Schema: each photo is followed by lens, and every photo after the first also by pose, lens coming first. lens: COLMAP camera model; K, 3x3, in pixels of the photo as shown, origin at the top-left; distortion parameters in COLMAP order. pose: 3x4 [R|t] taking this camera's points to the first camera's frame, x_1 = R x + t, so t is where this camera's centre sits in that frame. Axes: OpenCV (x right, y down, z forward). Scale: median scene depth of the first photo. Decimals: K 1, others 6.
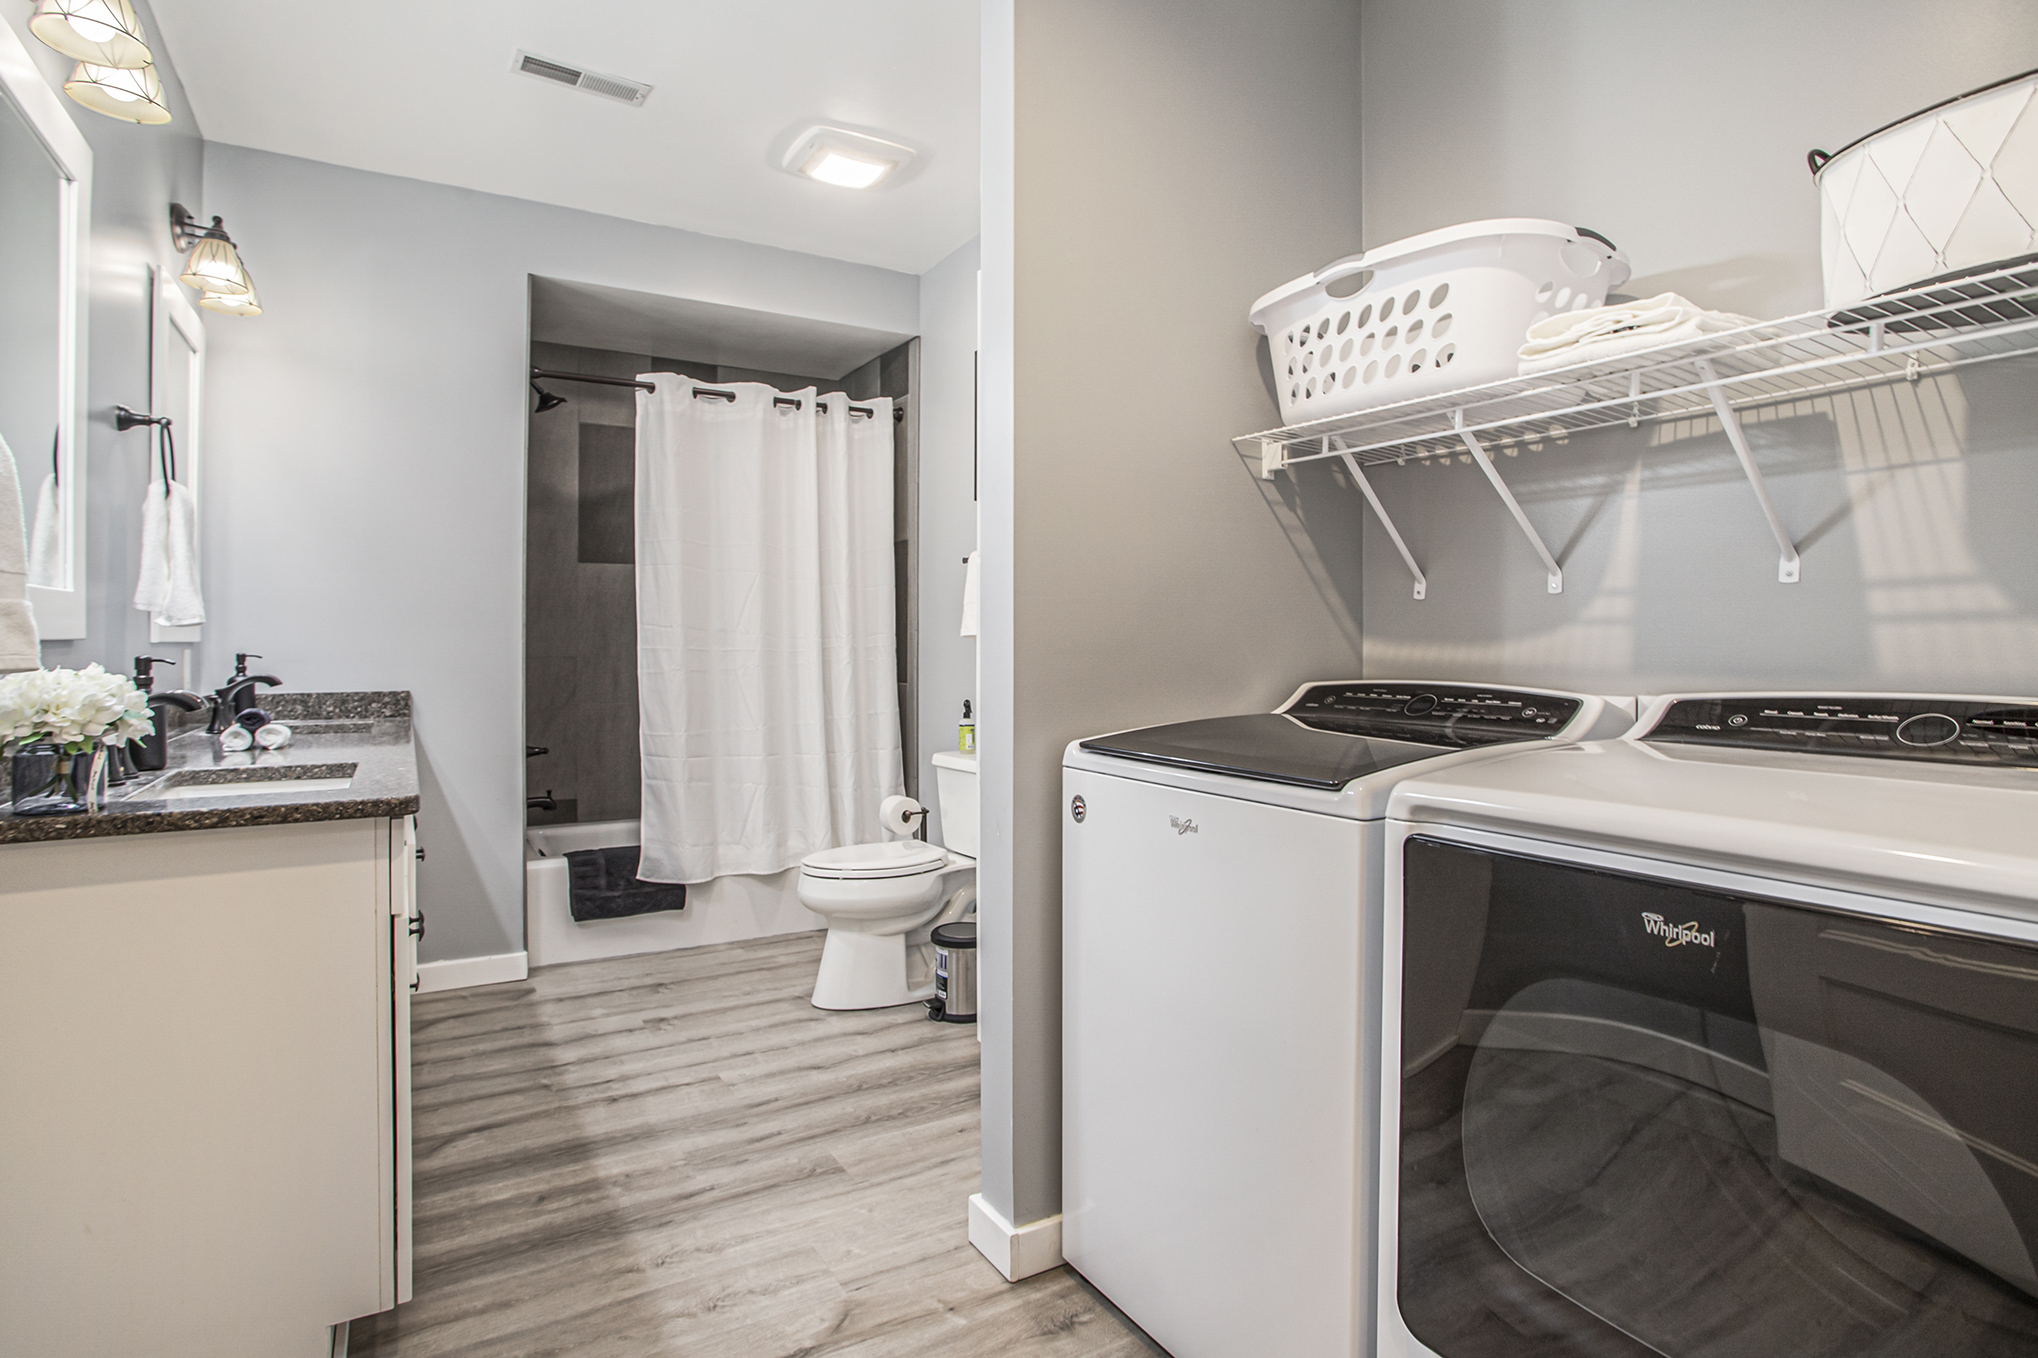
lens RADIAL K [[1053.8, 0, 1030.4], [0, 1053.8, 666.7], [0, 0, 1]] dist [-0.074842, 0.033364]
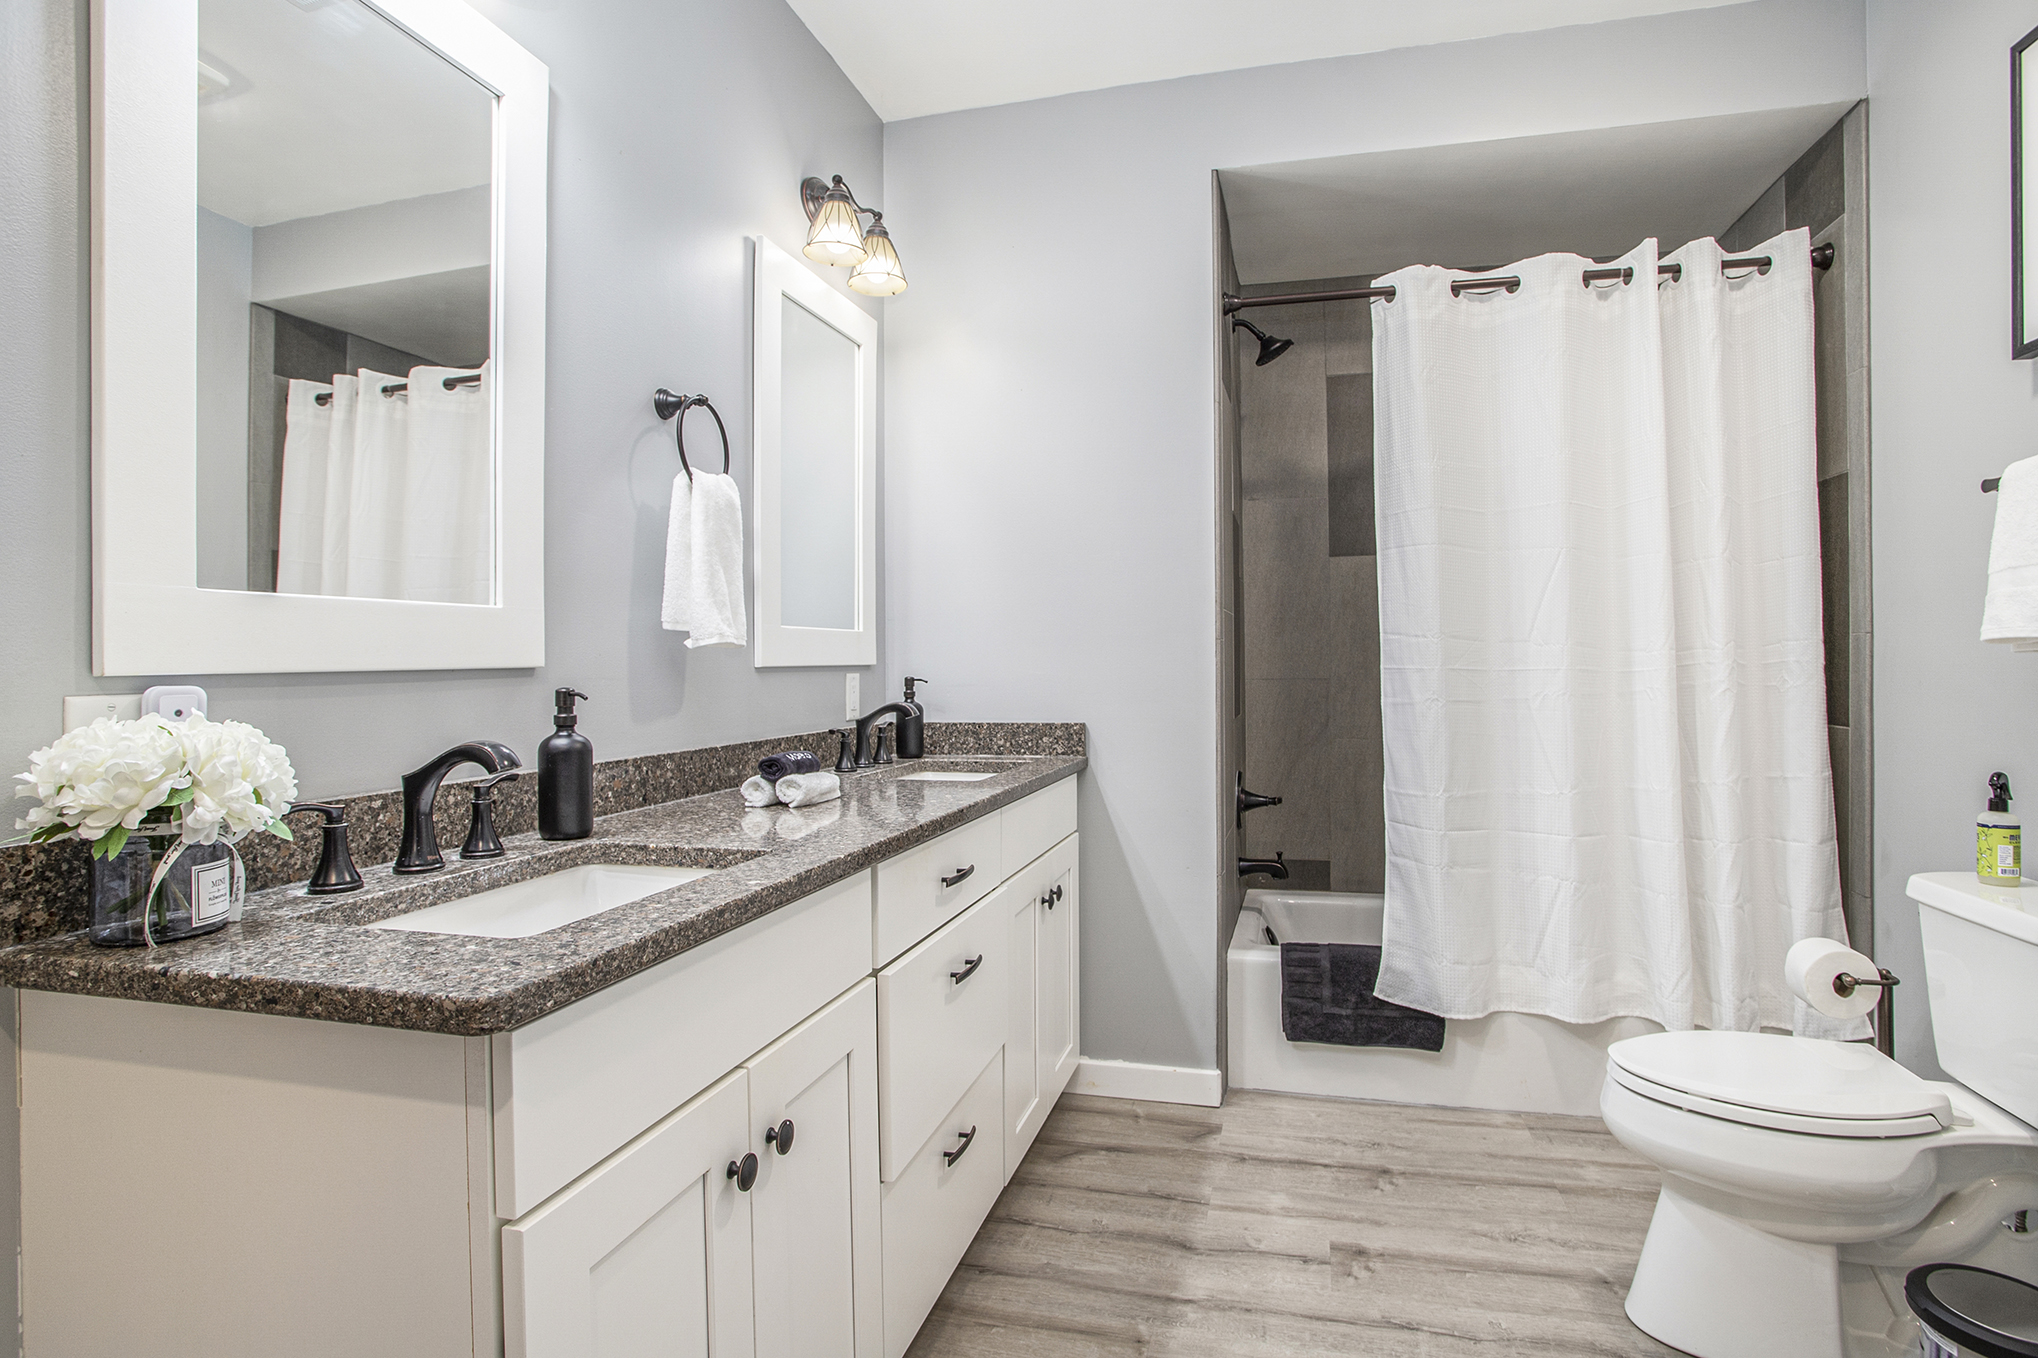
lens RADIAL K [[1053.8, 0, 1030.4], [0, 1053.8, 666.7], [0, 0, 1]] dist [-0.074842, 0.033364]
pose [[0.694383, -0.005704, -0.719583, -0.033980], [-0.004007, 0.999922, -0.011793, -0.009438], [0.719594, 0.011073, 0.694306, 0.351584]]
